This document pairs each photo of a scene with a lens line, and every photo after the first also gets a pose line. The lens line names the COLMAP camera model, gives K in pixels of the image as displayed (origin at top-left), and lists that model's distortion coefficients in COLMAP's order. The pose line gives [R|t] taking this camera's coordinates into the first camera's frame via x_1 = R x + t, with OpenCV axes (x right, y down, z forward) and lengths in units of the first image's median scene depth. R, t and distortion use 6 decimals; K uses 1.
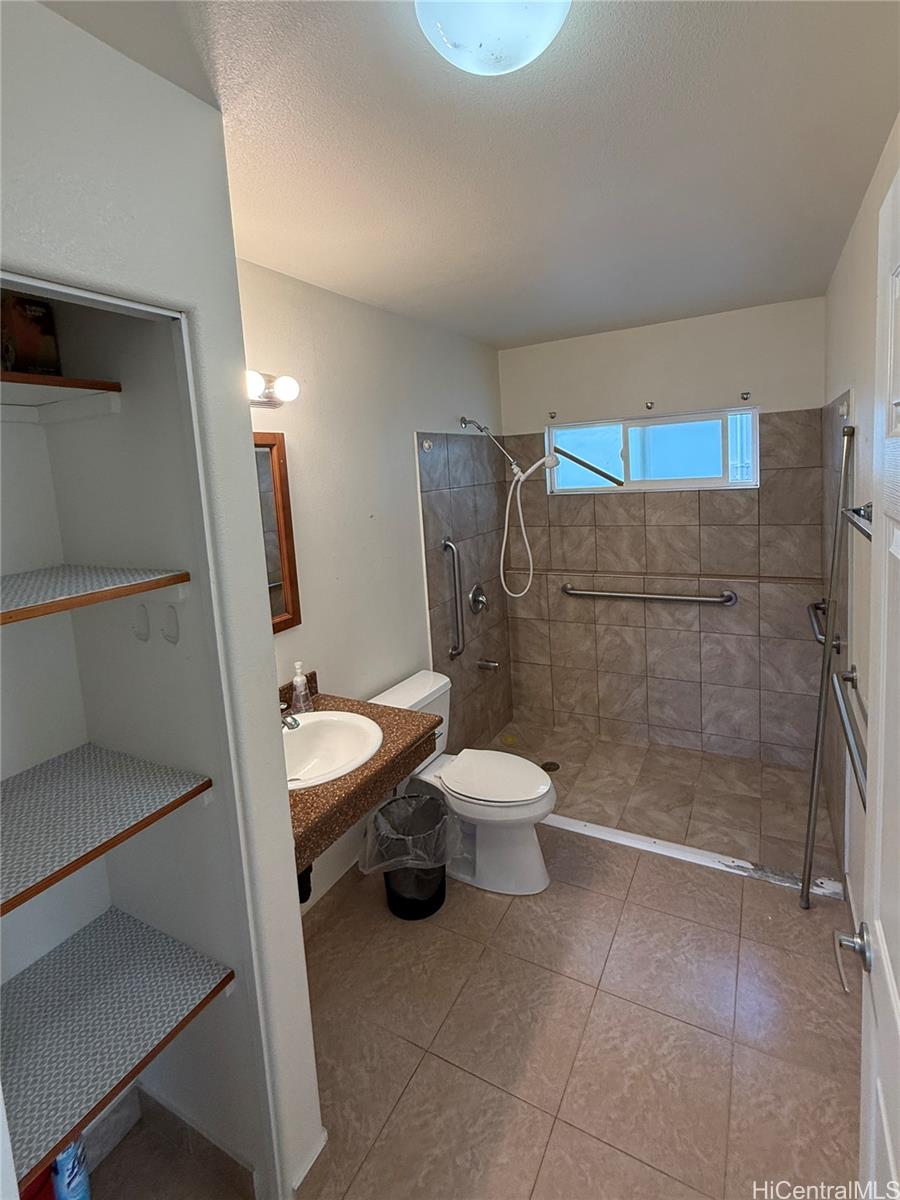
lens RADIAL K [[484.0, 0, 450.5], [0, 484.0, 595.4], [0, 0, 1]] dist [-0.000108, 0.000069]
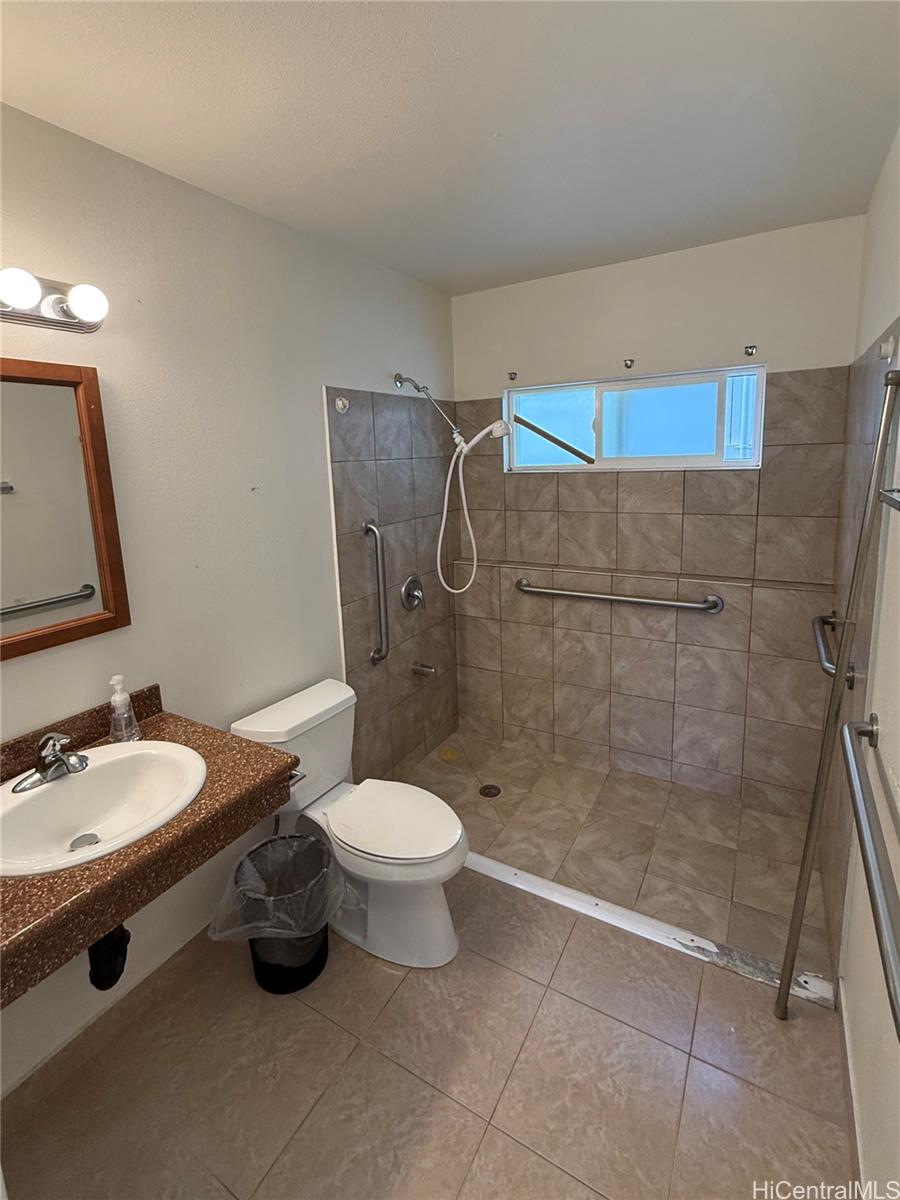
lens RADIAL K [[481.2, 0, 421.2], [0, 481.2, 601.9], [0, 0, 1]] dist [0.000346, -0.000025]
pose [[0.998274, 0.037326, -0.045338, 0.121416], [-0.035229, 0.998311, 0.046201, -0.019098], [0.046986, -0.044524, 0.997903, 0.169273]]
